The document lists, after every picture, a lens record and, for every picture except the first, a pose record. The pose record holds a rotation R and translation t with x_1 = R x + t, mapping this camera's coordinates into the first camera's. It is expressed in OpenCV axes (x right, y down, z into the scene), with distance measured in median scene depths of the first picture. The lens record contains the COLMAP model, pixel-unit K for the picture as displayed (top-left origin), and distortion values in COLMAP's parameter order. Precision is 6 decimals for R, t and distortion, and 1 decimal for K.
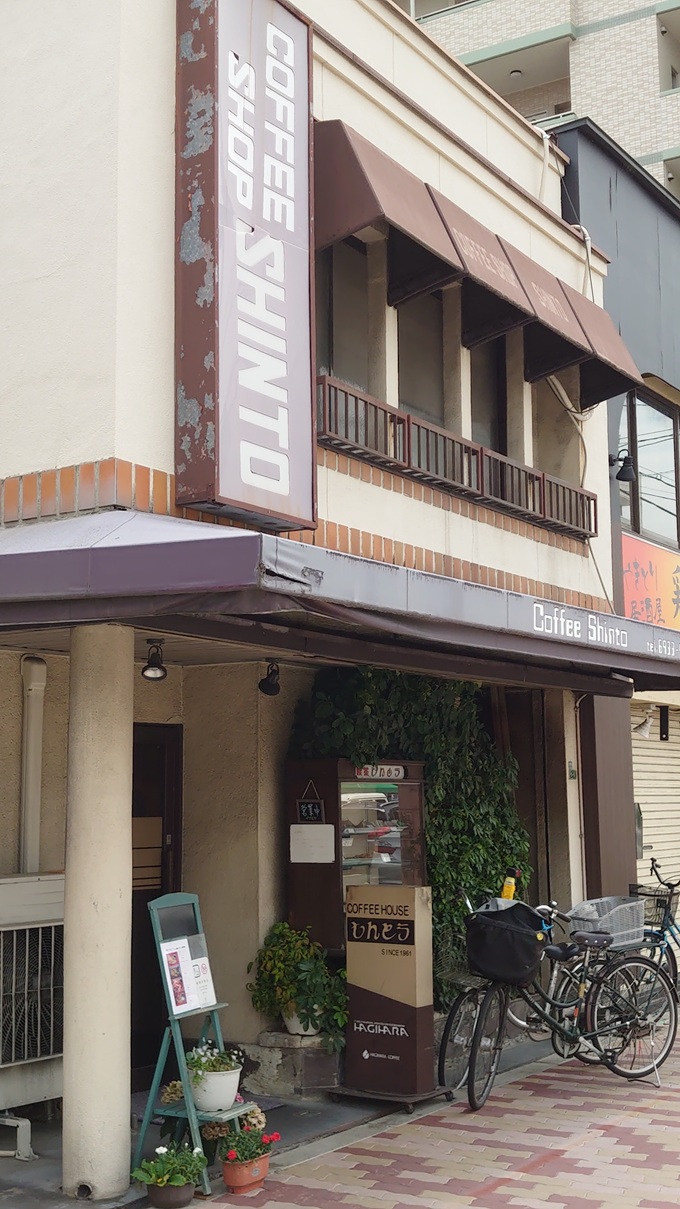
lens RADIAL K [[1486.8, 0, 338.8], [0, 1486.8, 603.1], [0, 0, 1]] dist [0.201135, 0.000000]
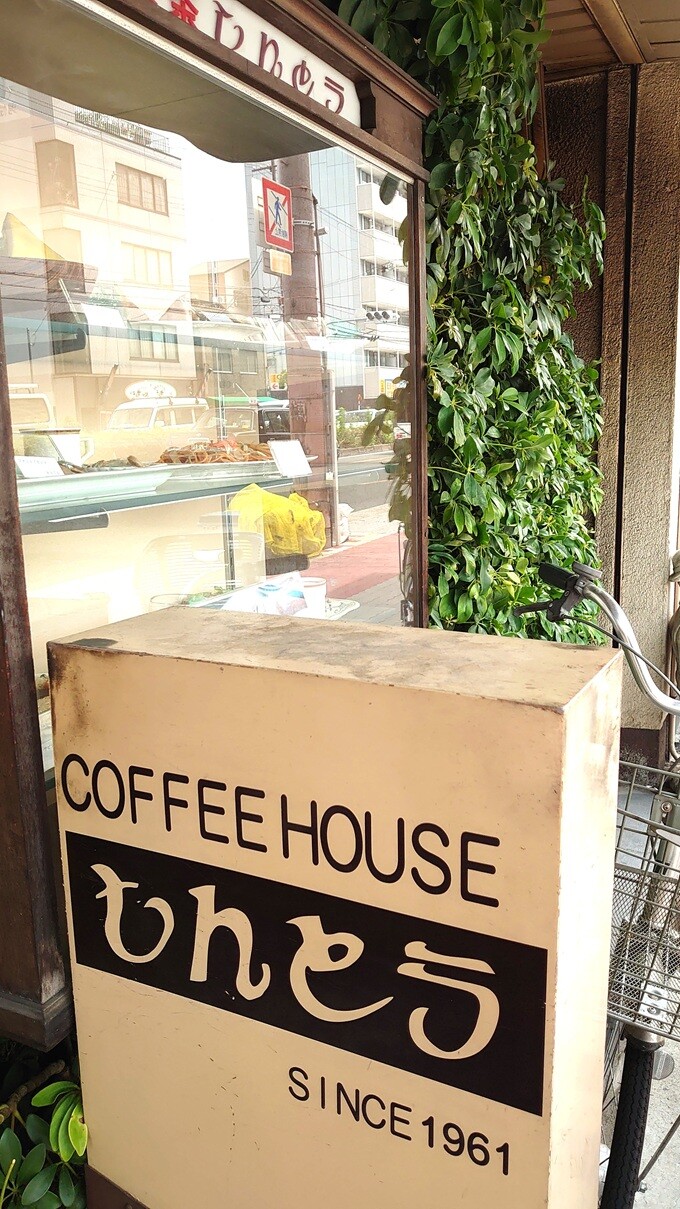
lens RADIAL K [[926.4, 0, 338.7], [0, 926.4, 603.0], [0, 0, 1]] dist [0.006549, 0.000646]
pose [[0.994747, -0.029670, 0.097971, 0.025693], [-0.003454, 0.946802, 0.321799, 0.156155], [-0.102307, -0.320447, 0.941726, 0.920429]]
